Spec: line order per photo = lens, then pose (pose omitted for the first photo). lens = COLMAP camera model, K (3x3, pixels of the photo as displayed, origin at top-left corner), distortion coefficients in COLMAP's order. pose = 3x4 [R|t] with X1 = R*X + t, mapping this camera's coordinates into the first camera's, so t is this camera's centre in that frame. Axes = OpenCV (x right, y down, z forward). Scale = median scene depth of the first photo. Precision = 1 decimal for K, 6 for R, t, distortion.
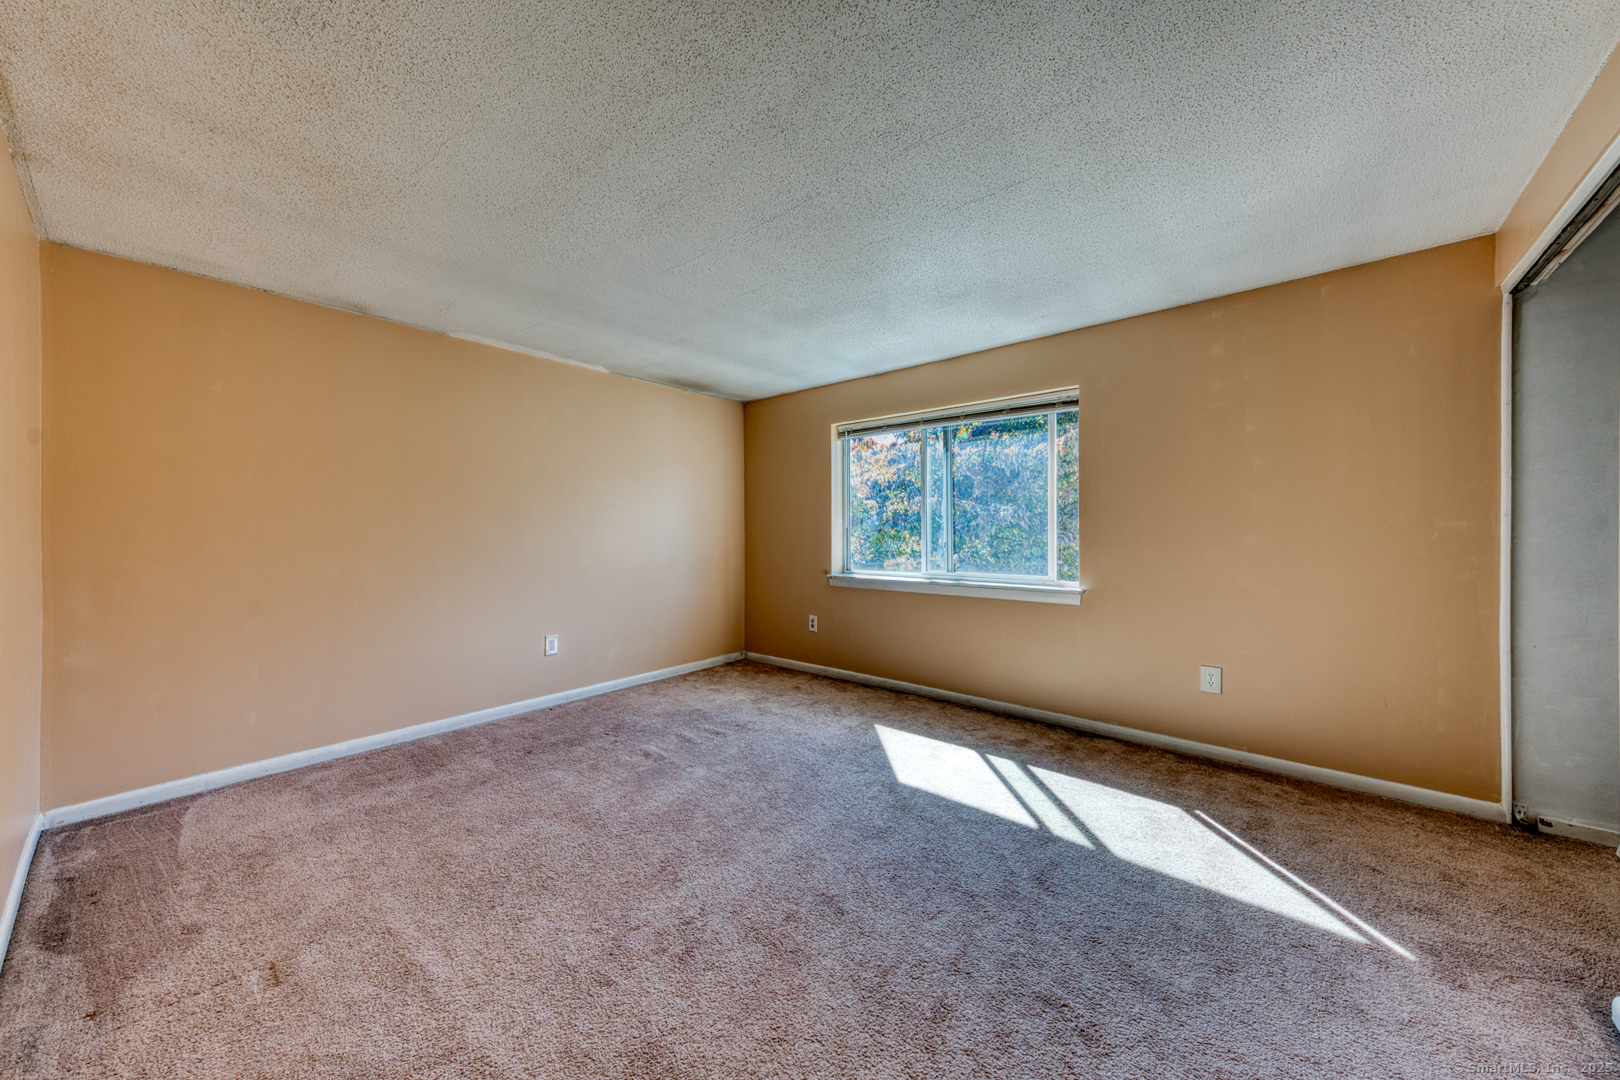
lens RADIAL K [[575.2, 0, 812.3], [0, 575.2, 531.0], [0, 0, 1]] dist [0.017619, -0.002240]
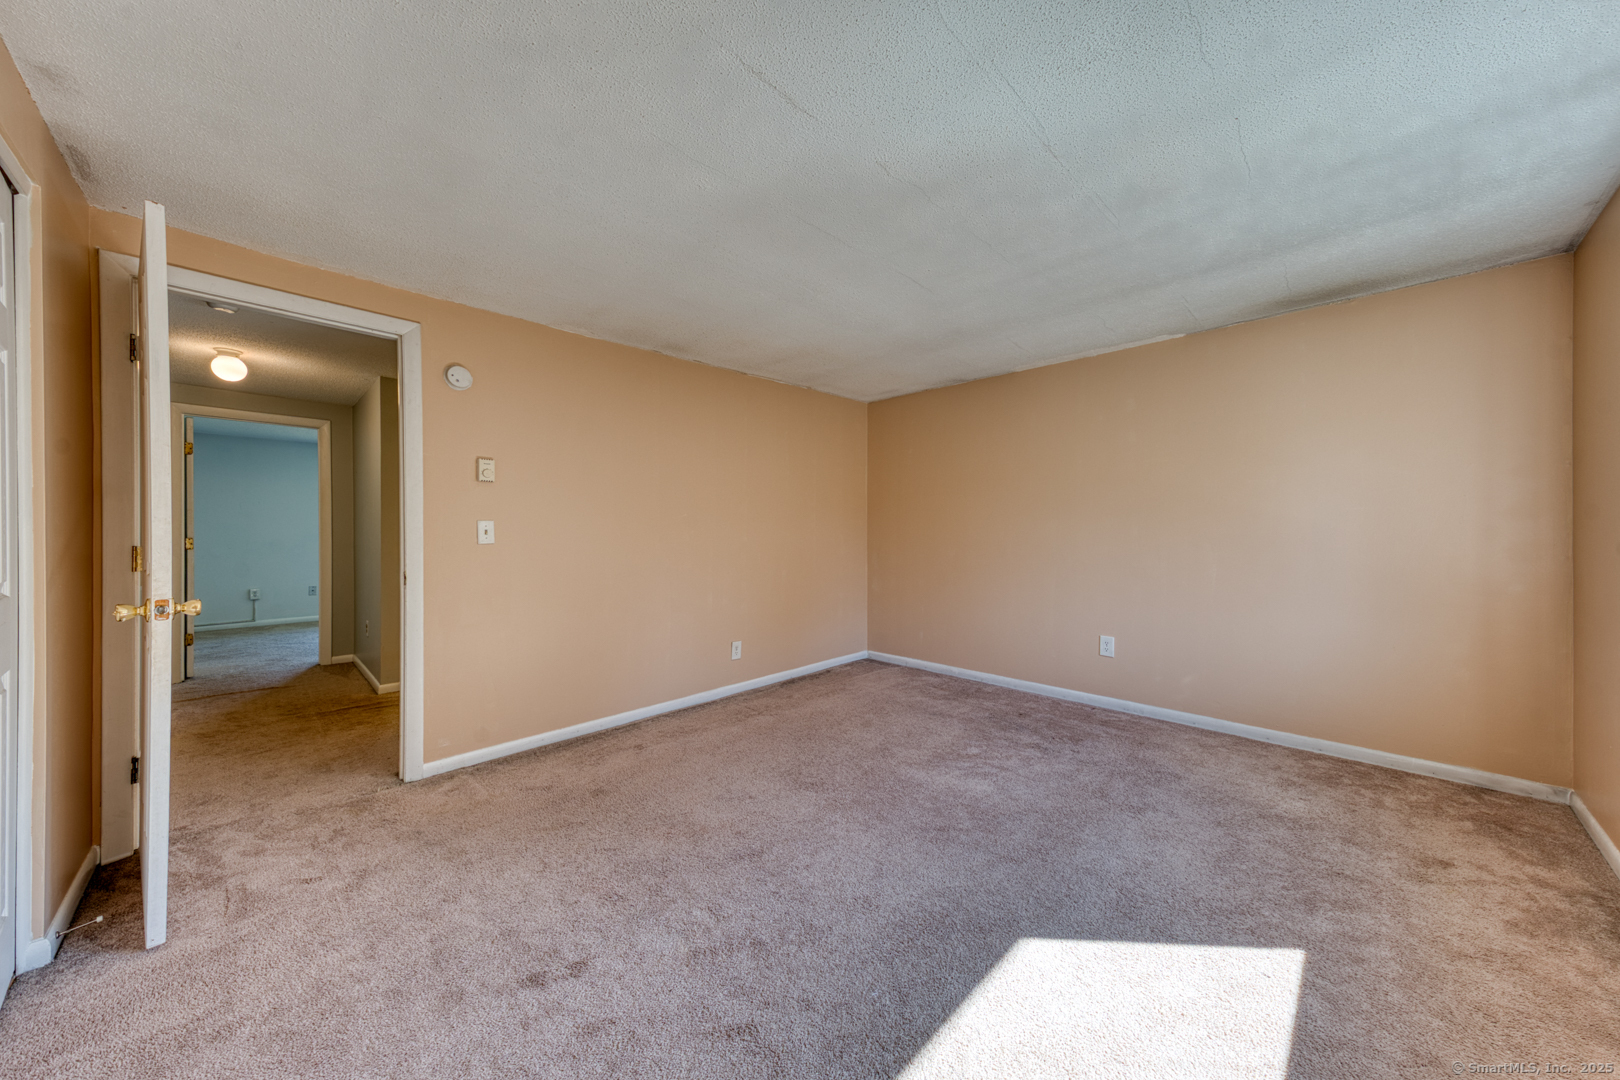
lens RADIAL K [[575.2, 0, 812.3], [0, 575.2, 531.0], [0, 0, 1]] dist [0.017619, -0.002240]
pose [[-0.104491, 0.006736, -0.994503, 0.624168], [0.000142, 0.999977, 0.006758, -0.004115], [0.994526, 0.000564, -0.104489, 0.667071]]
